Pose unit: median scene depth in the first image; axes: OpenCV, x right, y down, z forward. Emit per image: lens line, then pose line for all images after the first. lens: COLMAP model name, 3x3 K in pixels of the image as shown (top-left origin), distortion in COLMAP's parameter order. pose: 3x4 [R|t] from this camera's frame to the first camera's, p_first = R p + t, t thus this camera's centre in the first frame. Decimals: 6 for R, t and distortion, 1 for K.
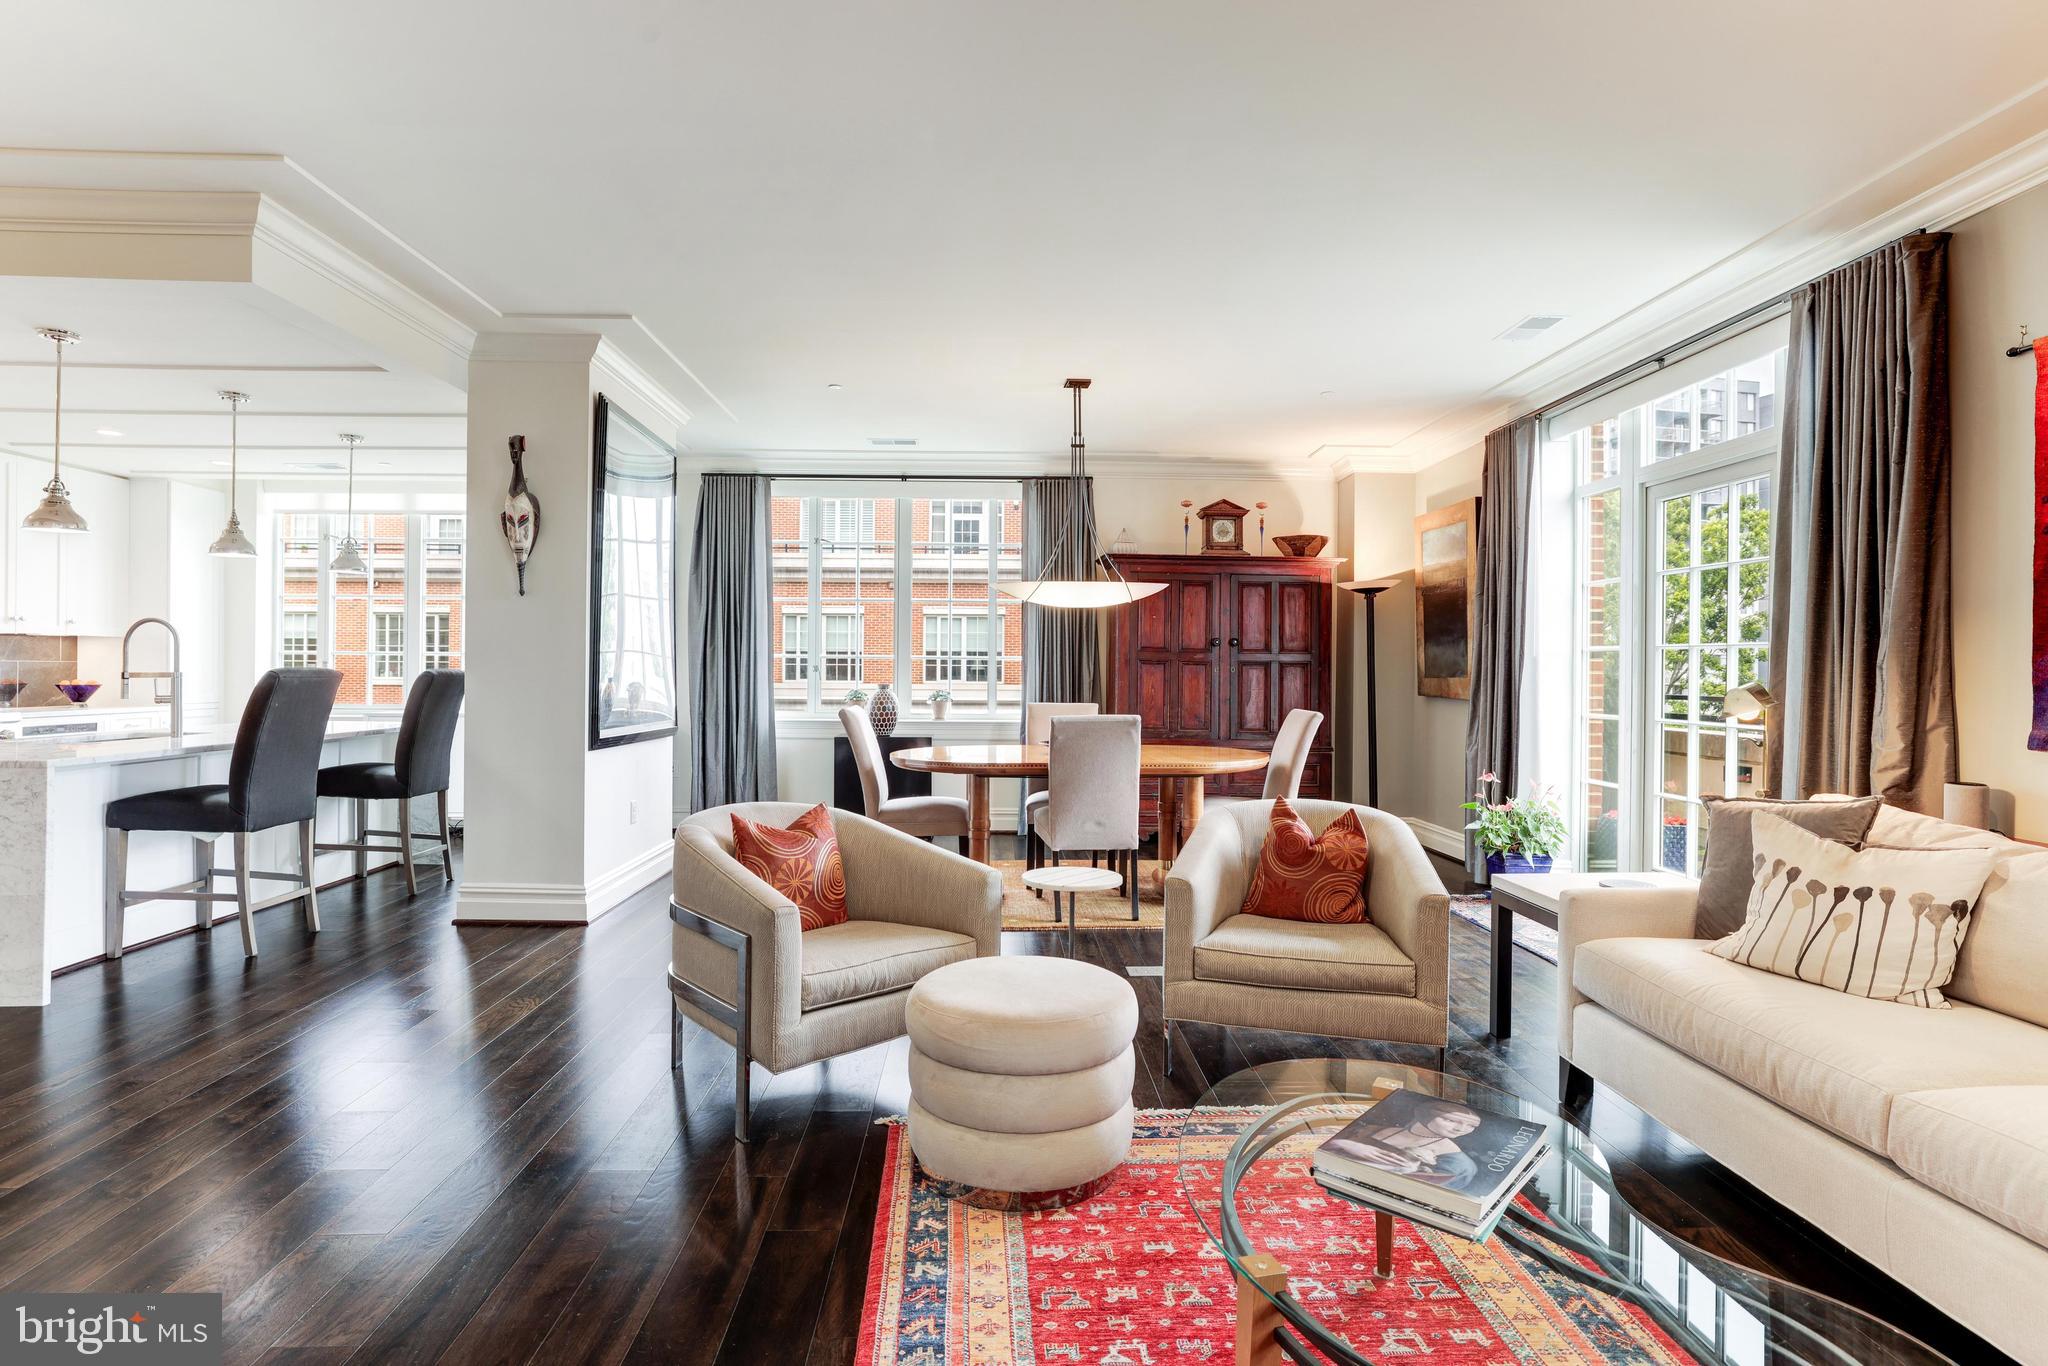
lens RADIAL K [[1061.2, 0, 1015.2], [0, 1061.2, 664.7], [0, 0, 1]] dist [-0.038412, 0.028569]
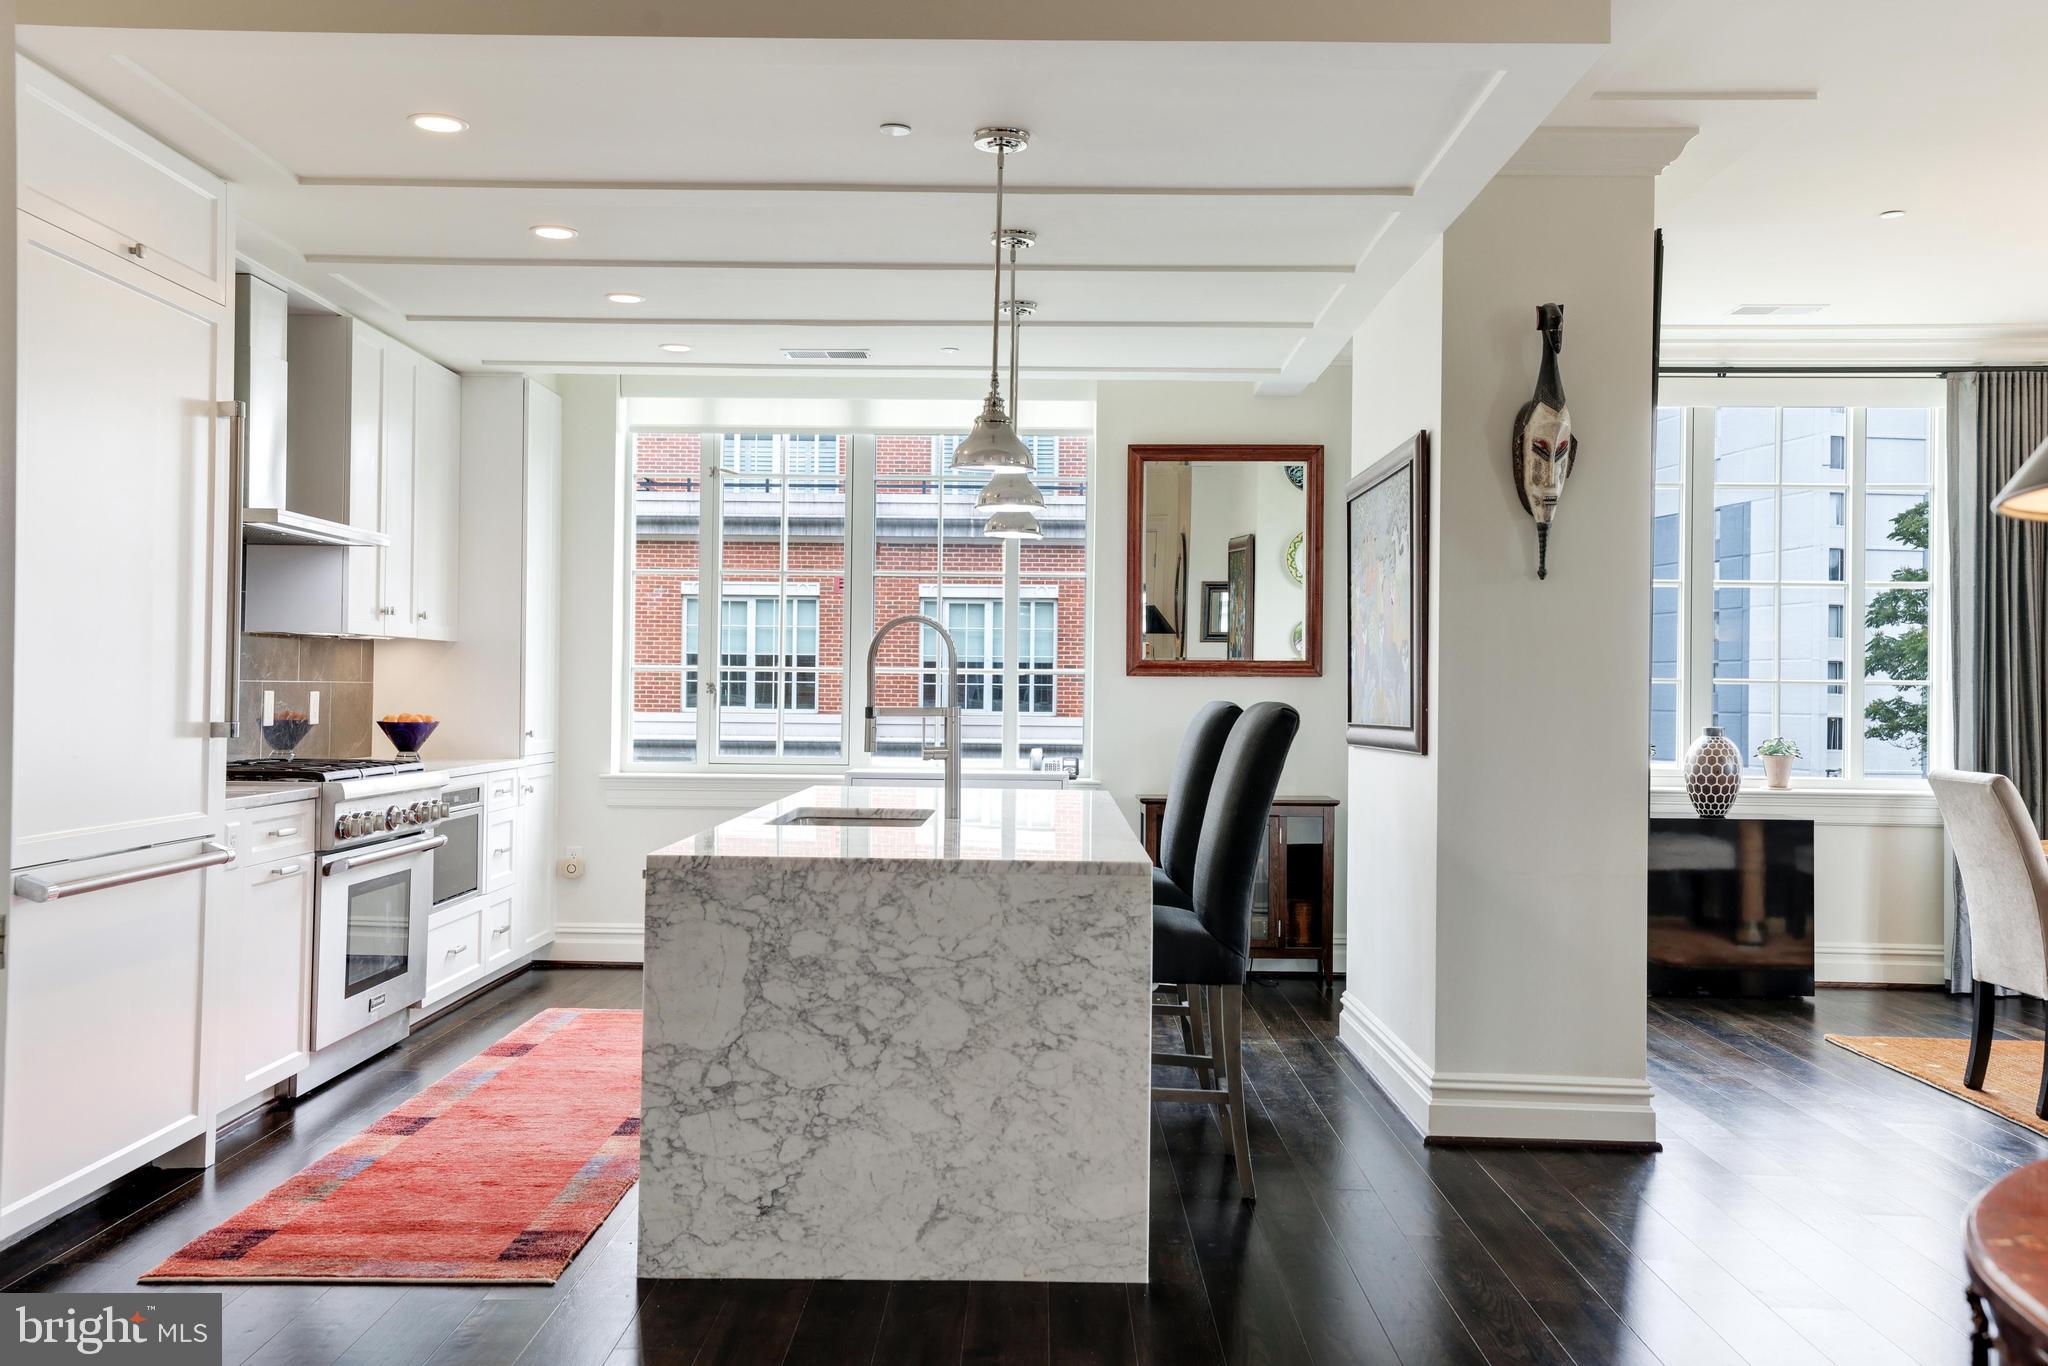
lens RADIAL K [[1798.5, 0, 994.6], [0, 1798.5, 671.1], [0, 0, 1]] dist [0.036418, -0.001118]
pose [[0.999137, 0.004566, -0.041273, -0.723825], [-0.004836, 0.999967, -0.006462, -0.006609], [0.041242, 0.006656, 0.999127, -0.007897]]
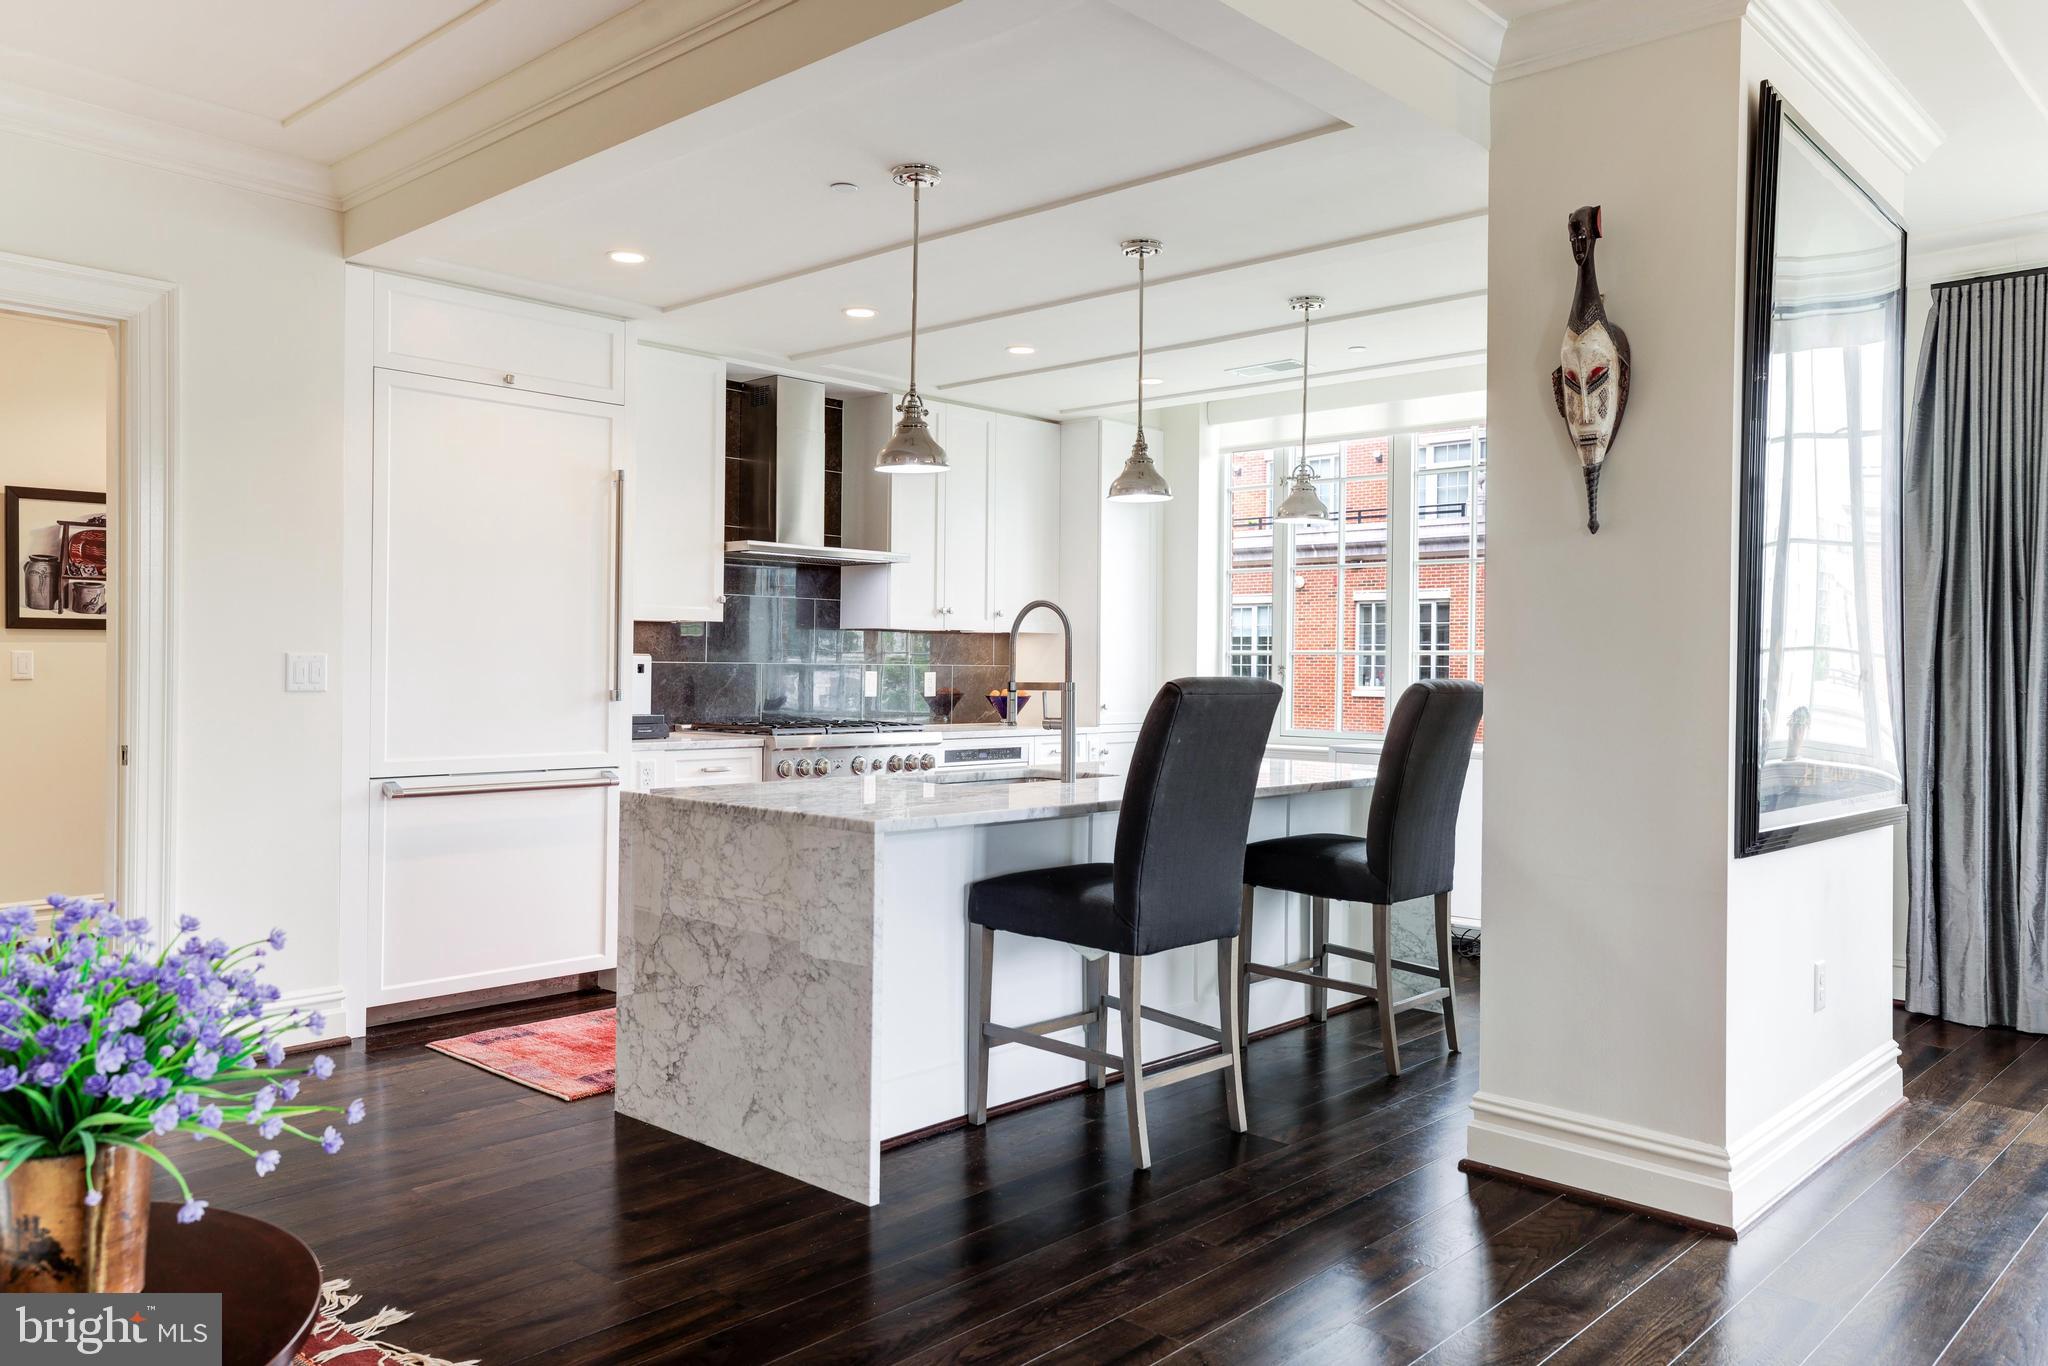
lens RADIAL K [[1492.4, 0, 1019.8], [0, 1492.4, 666.7], [0, 0, 1]] dist [-0.004868, 0.055590]
pose [[0.715559, 0.000830, -0.698552, -0.170173], [-0.002445, 0.999996, -0.001317, -0.001209], [0.698548, 0.002651, 0.715558, 0.308672]]
